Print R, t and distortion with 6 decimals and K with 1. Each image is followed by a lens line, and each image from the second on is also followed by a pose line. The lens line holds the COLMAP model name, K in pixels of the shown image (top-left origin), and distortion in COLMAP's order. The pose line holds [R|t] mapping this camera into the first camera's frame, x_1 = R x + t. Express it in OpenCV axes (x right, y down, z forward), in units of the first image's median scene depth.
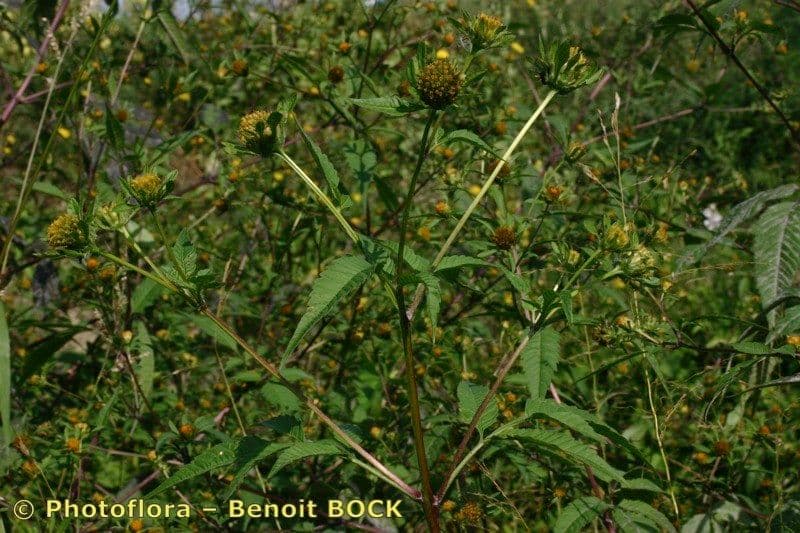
lens RADIAL K [[1690.5, 0, 400.0], [0, 1690.5, 266.5], [0, 0, 1]] dist [-0.060661, 0.072088]
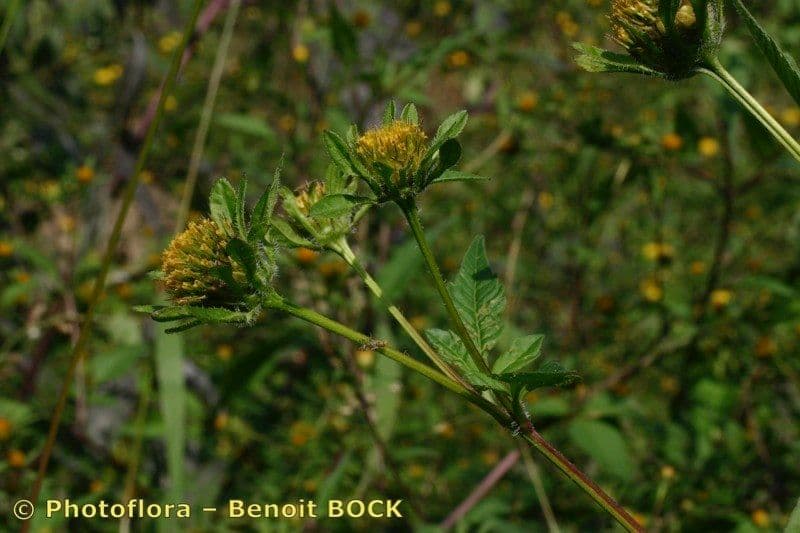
lens RADIAL K [[1690.5, 0, 400.0], [0, 1690.5, 266.5], [0, 0, 1]] dist [-0.060661, 0.072088]
pose [[0.989607, 0.004973, -0.143712, -0.087079], [0.001974, 0.998838, 0.048157, -0.038648], [0.143785, -0.047941, 0.988447, 0.578142]]
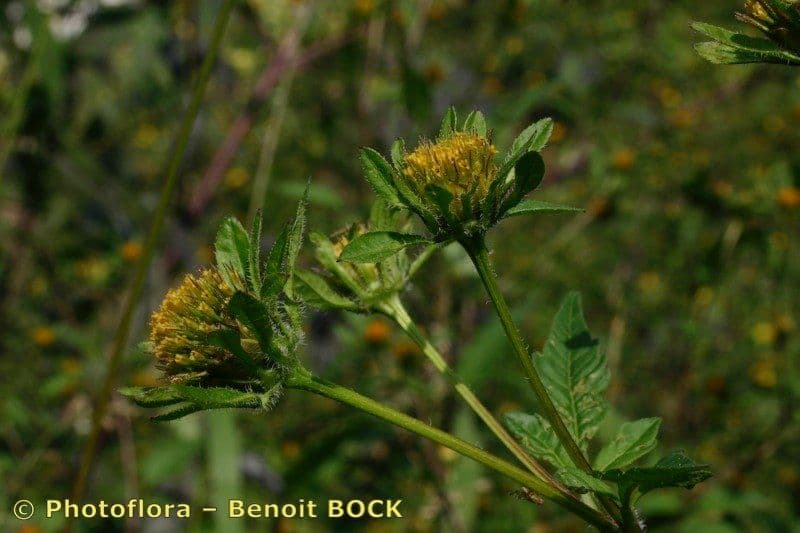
lens RADIAL K [[1690.5, 0, 400.0], [0, 1690.5, 266.5], [0, 0, 1]] dist [-0.060661, 0.072088]
pose [[0.979670, -0.023046, -0.199289, -0.096754], [0.021917, 0.999729, -0.007867, -0.027795], [0.199417, 0.003339, 0.979909, 0.683187]]
